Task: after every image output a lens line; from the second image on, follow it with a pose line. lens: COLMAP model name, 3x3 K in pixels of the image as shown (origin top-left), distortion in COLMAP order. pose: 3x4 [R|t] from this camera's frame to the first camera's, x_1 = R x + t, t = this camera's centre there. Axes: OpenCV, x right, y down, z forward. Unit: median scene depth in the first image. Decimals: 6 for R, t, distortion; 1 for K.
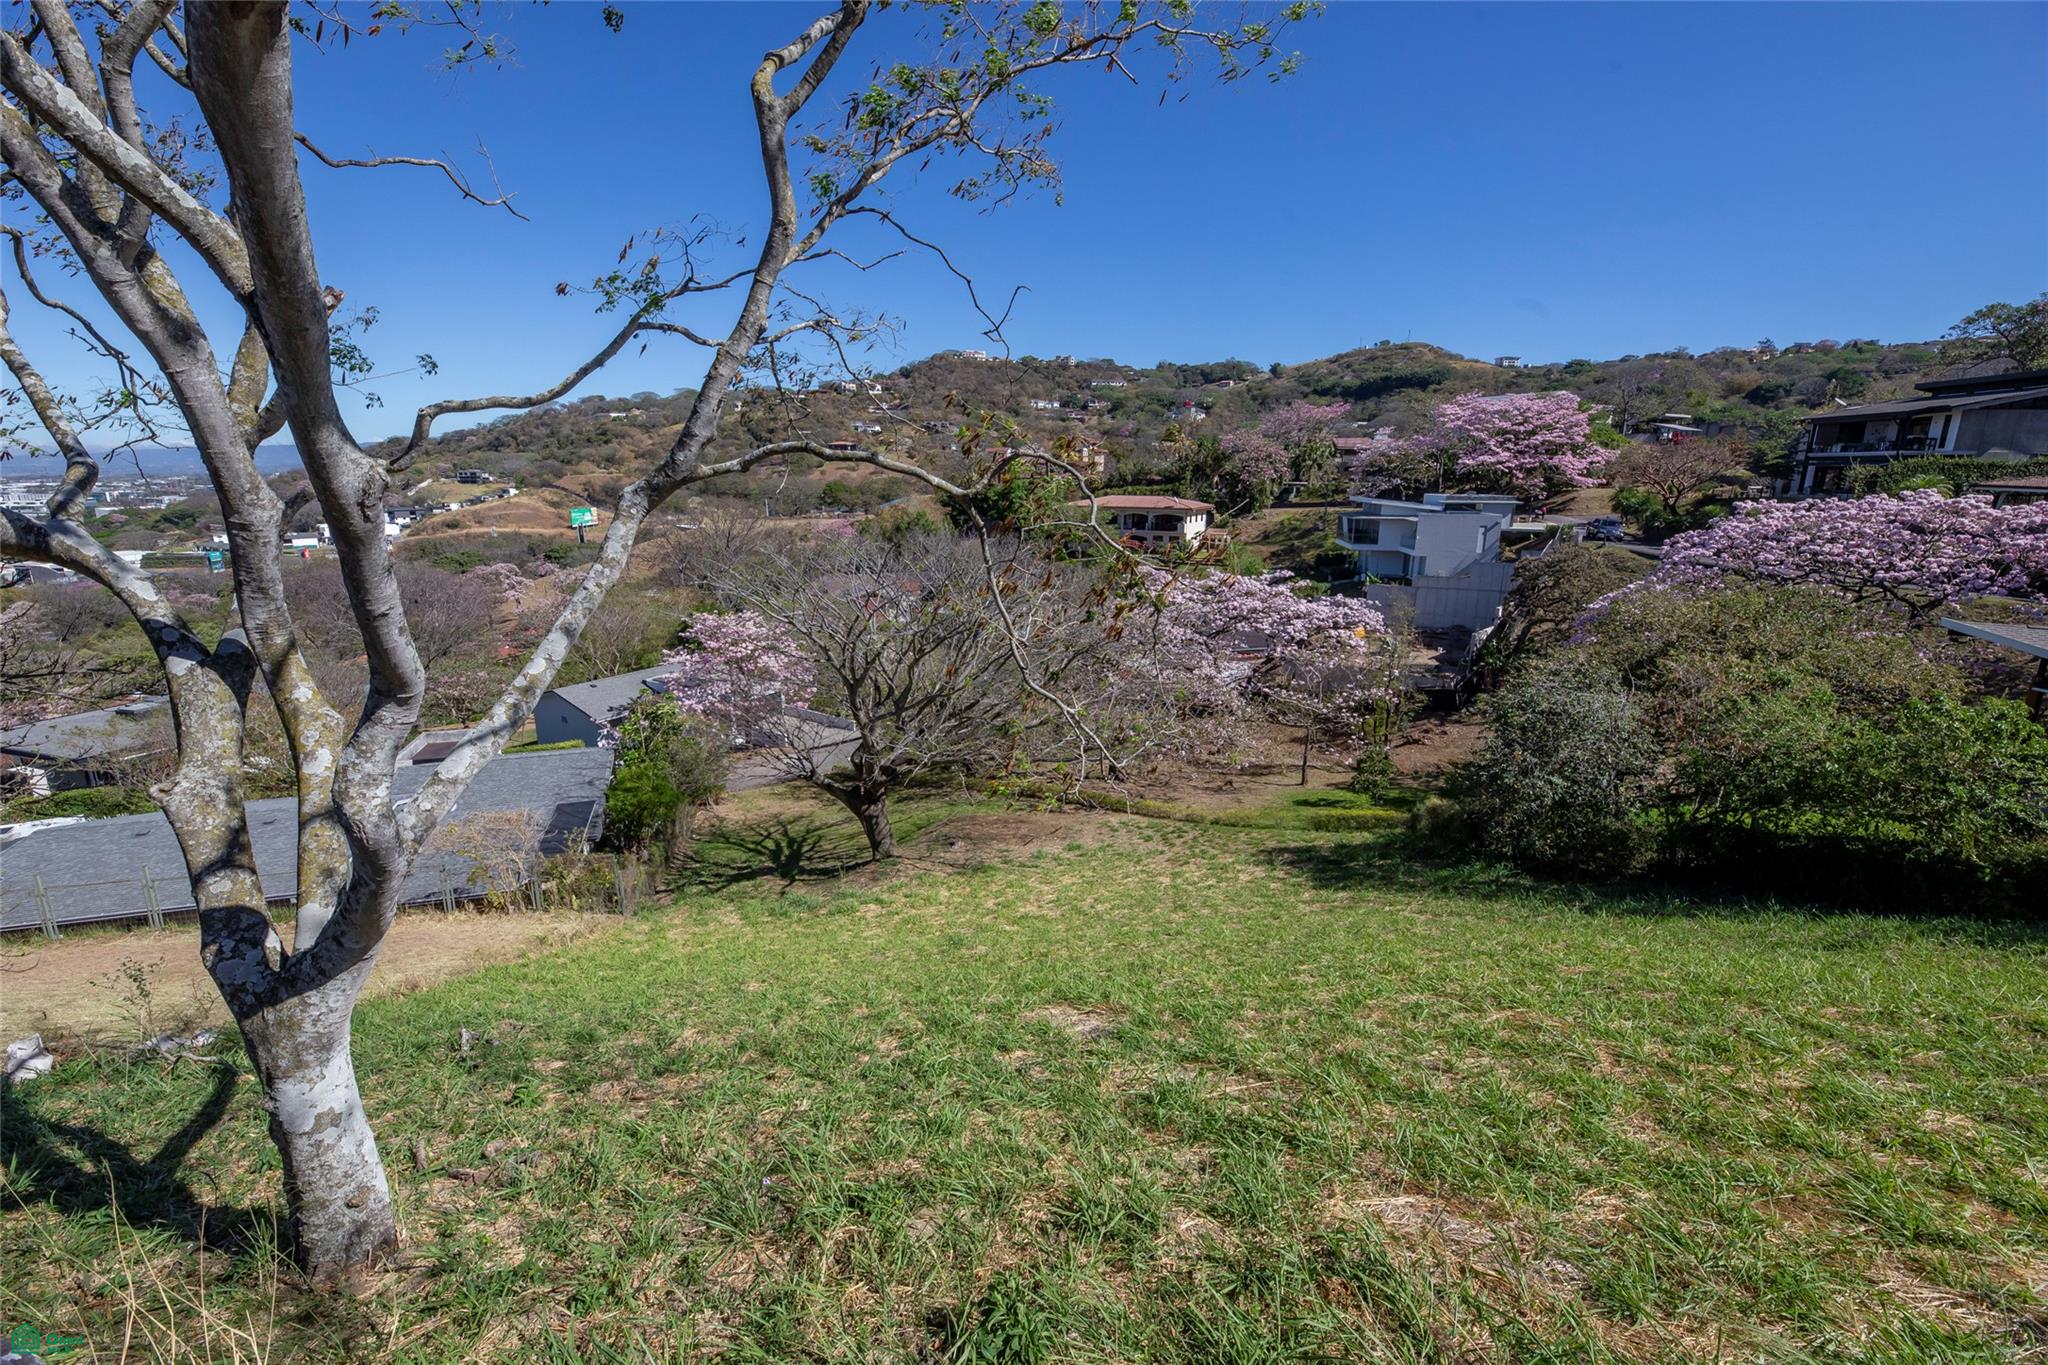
lens RADIAL K [[844.1, 0, 1028.1], [0, 844.1, 680.2], [0, 0, 1]] dist [0.002594, -0.003461]
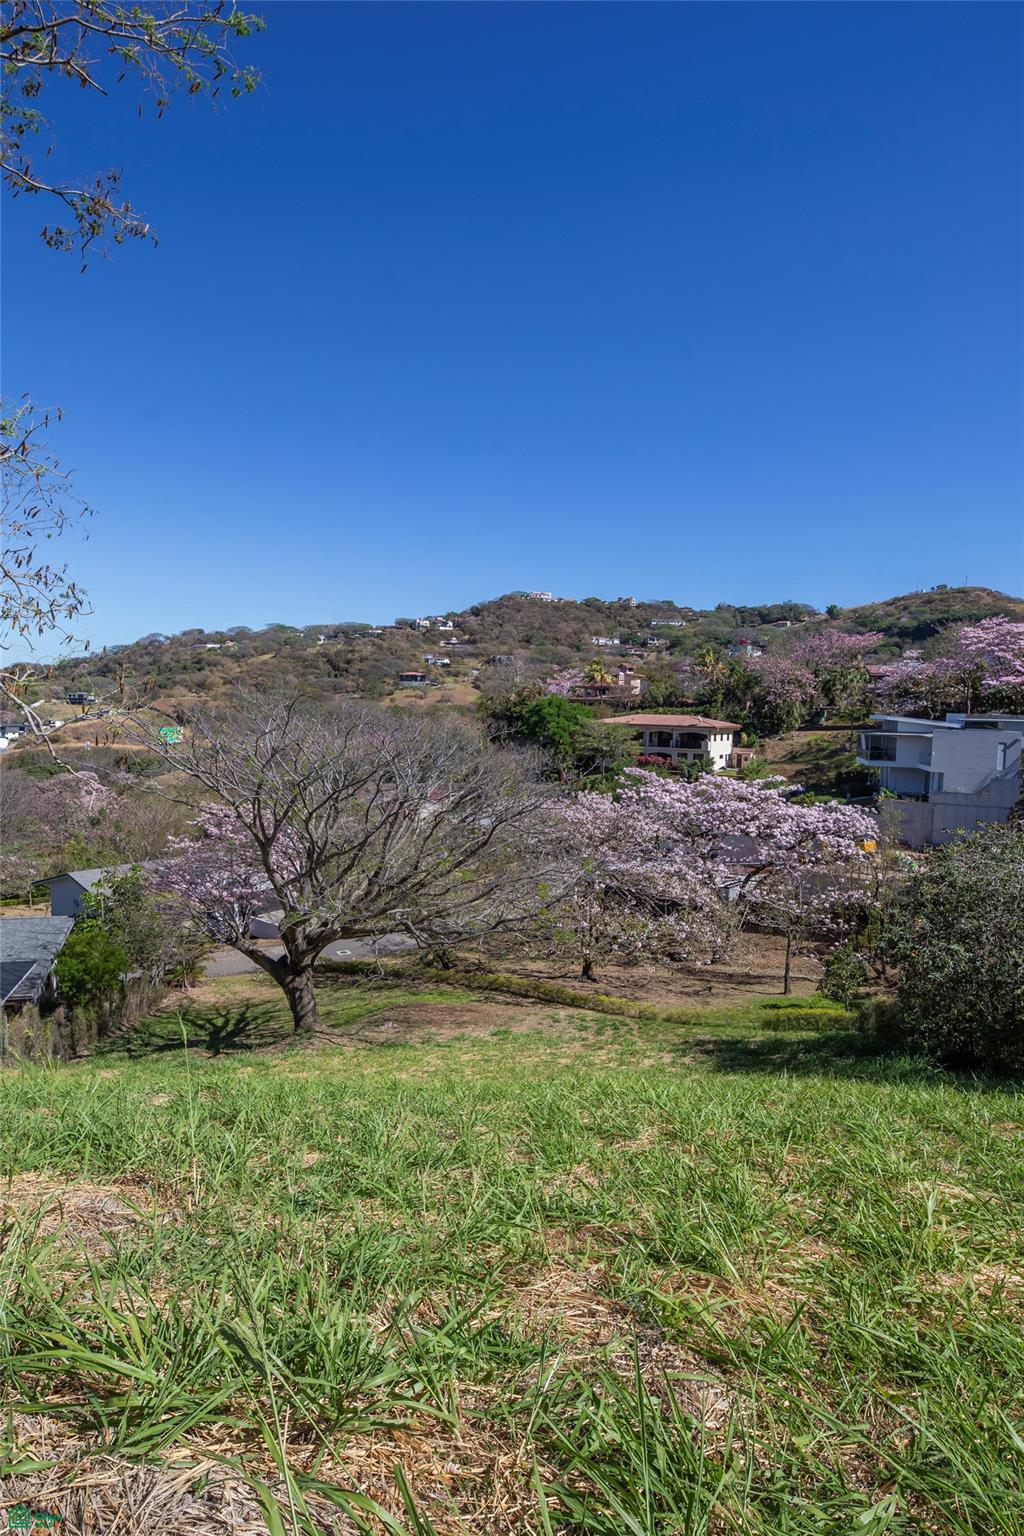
lens RADIAL K [[829.5, 0, 516.7], [0, 829.5, 774.3], [0, 0, 1]] dist [0.005649, 0.000031]
pose [[0.995487, 0.025523, -0.091404, 0.045151], [-0.039707, 0.986815, -0.156907, 0.016849], [0.086194, 0.159828, 0.983375, 0.009188]]
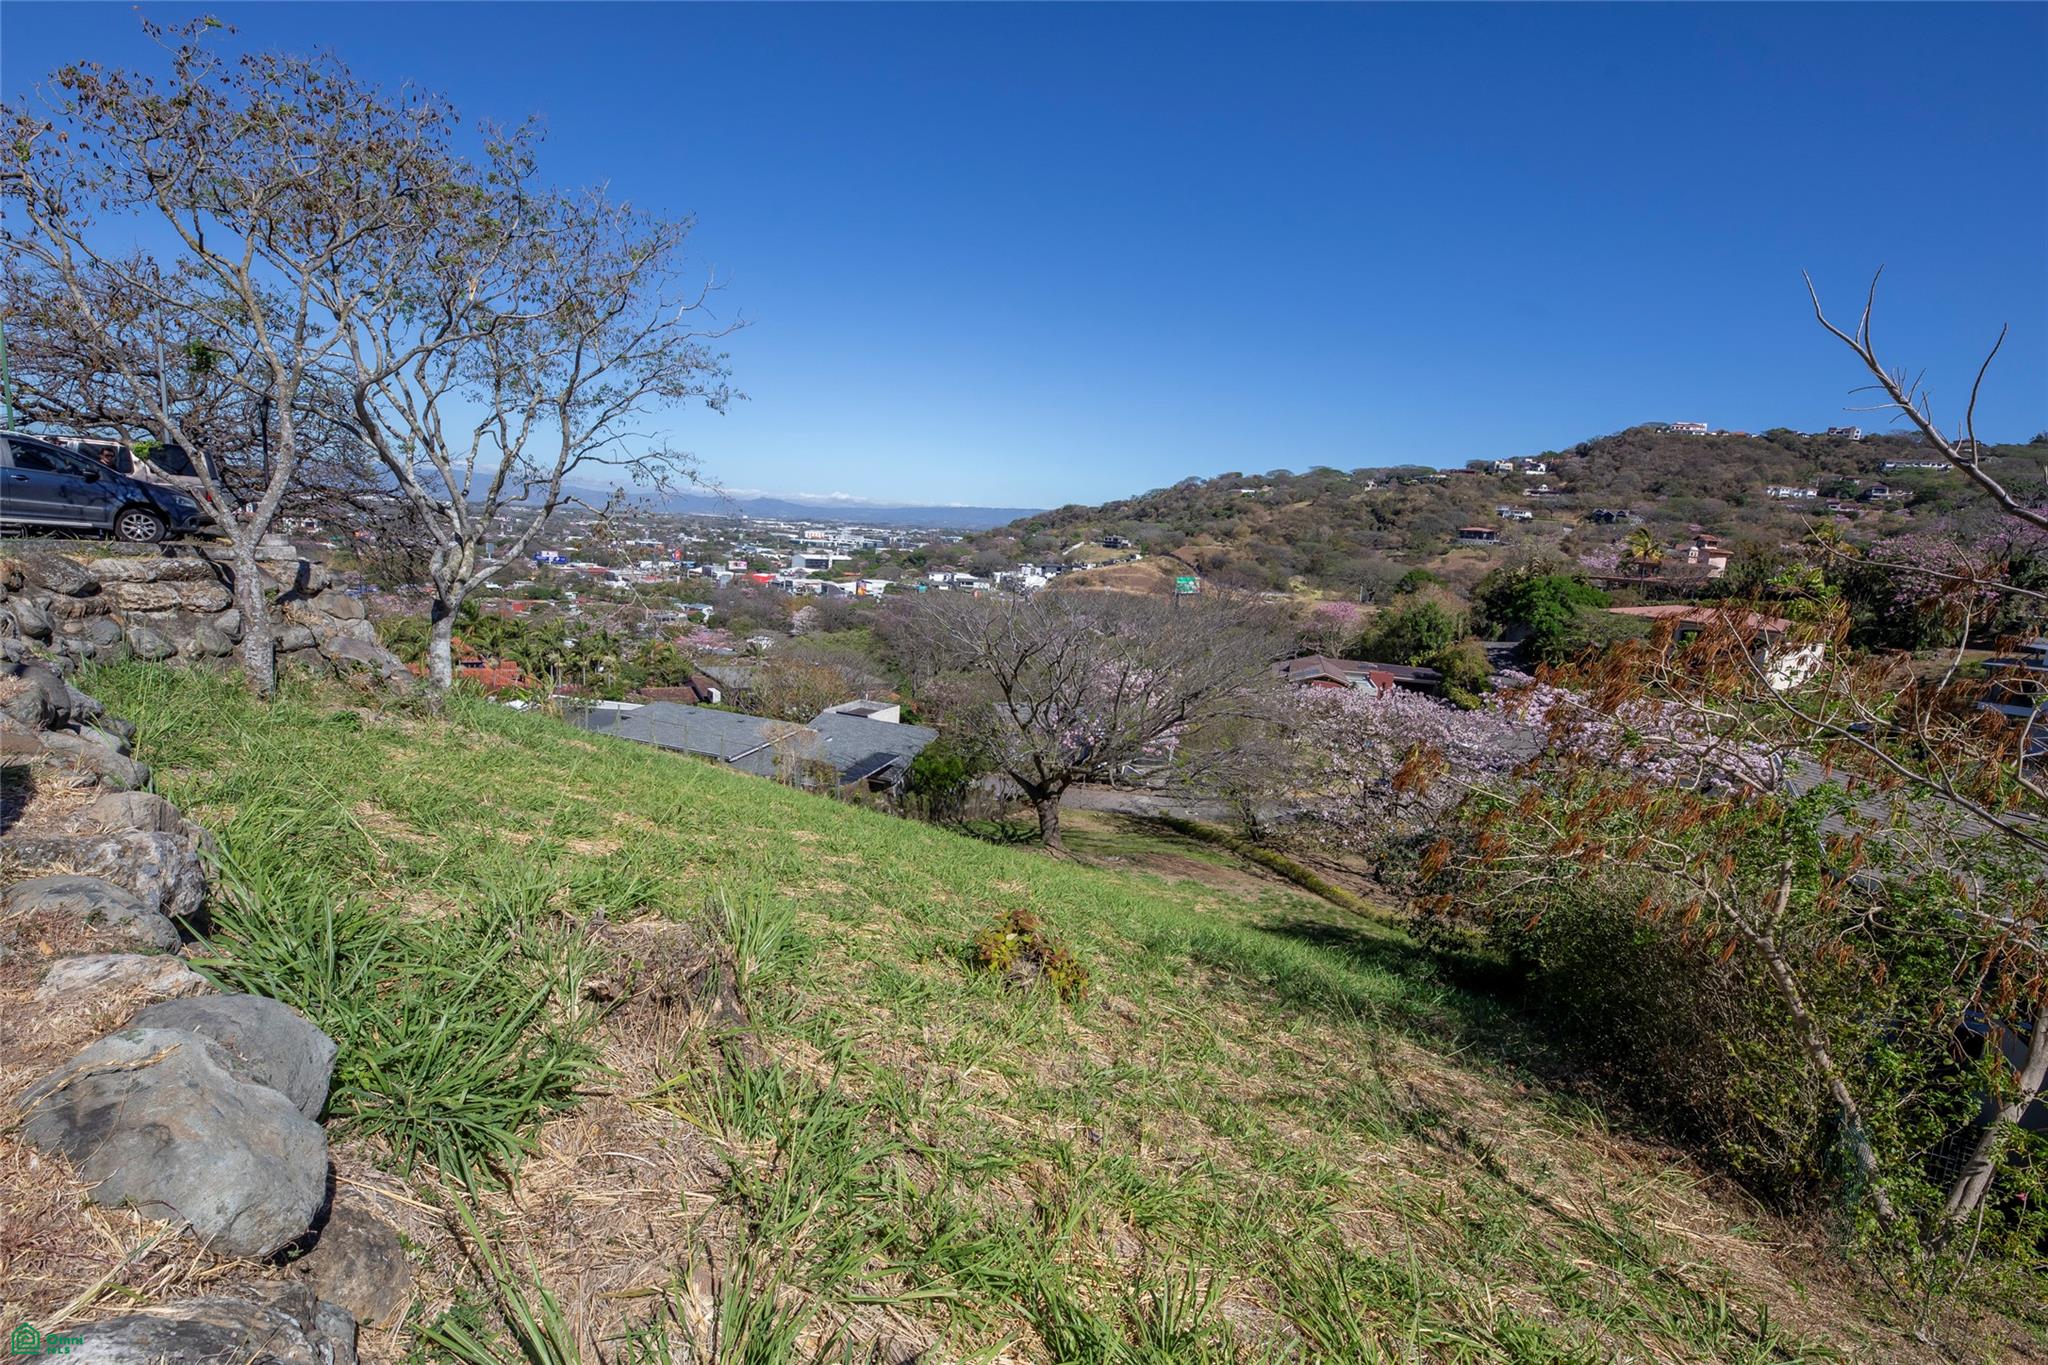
lens RADIAL K [[939.8, 0, 1028.7], [0, 939.8, 679.1], [0, 0, 1]] dist [0.002305, -0.001885]
pose [[0.775149, 0.148404, -0.614101, 0.180447], [-0.215016, 0.975963, -0.035553, 0.008567], [0.594063, 0.159601, 0.788426, -0.036865]]
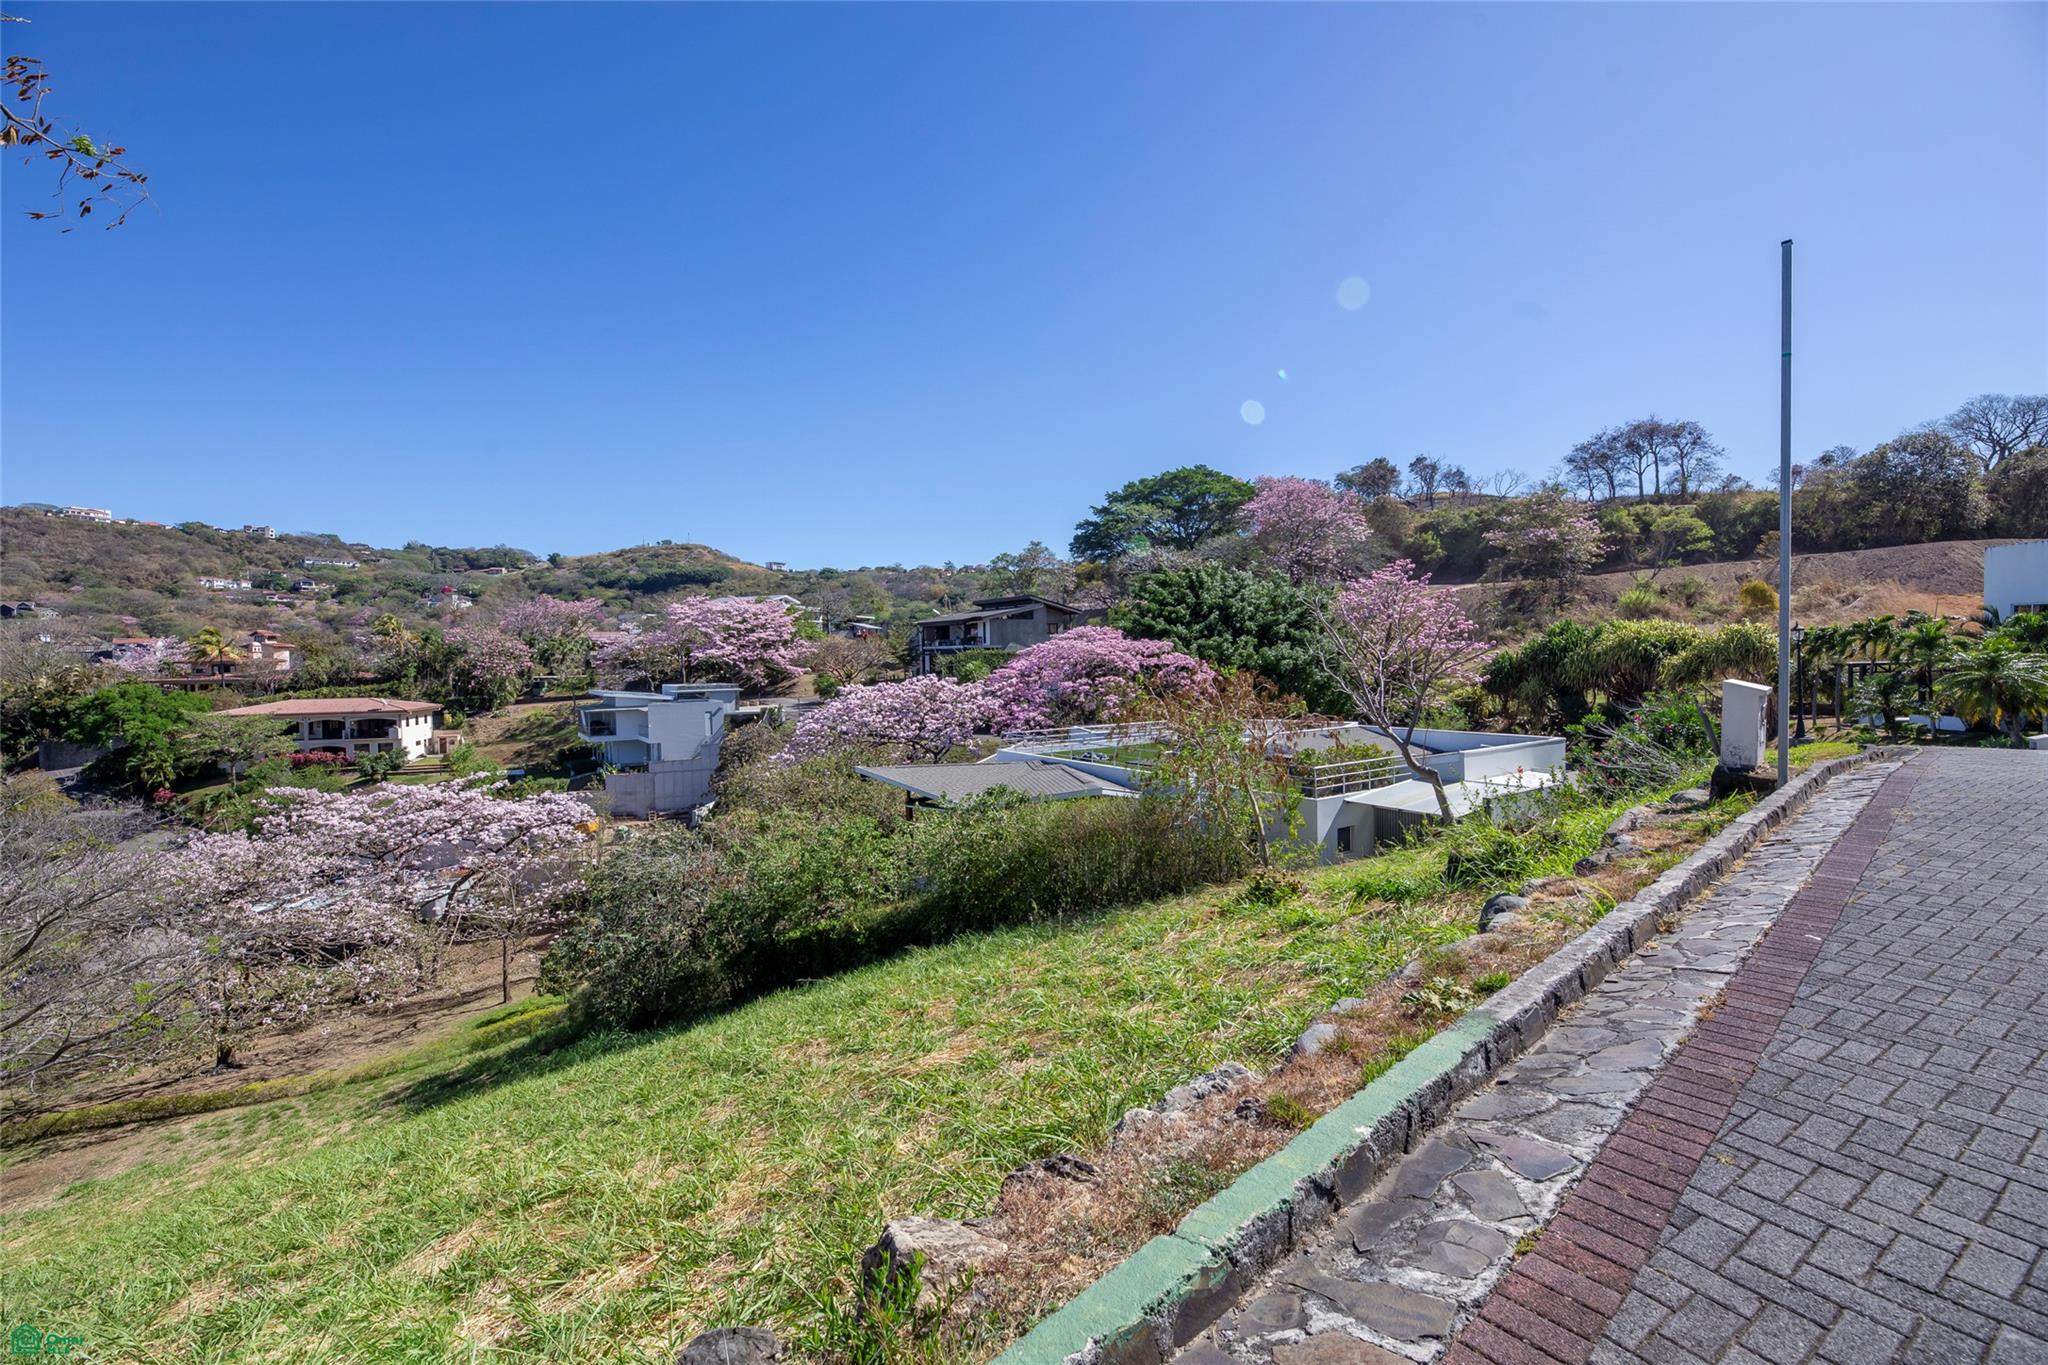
lens RADIAL K [[844.1, 0, 1028.1], [0, 844.1, 680.2], [0, 0, 1]] dist [0.002594, -0.003461]
pose [[0.718675, -0.035441, 0.694442, 0.046773], [0.184734, 0.972542, -0.141547, 0.007602], [-0.670357, 0.230014, 0.705489, -0.048260]]
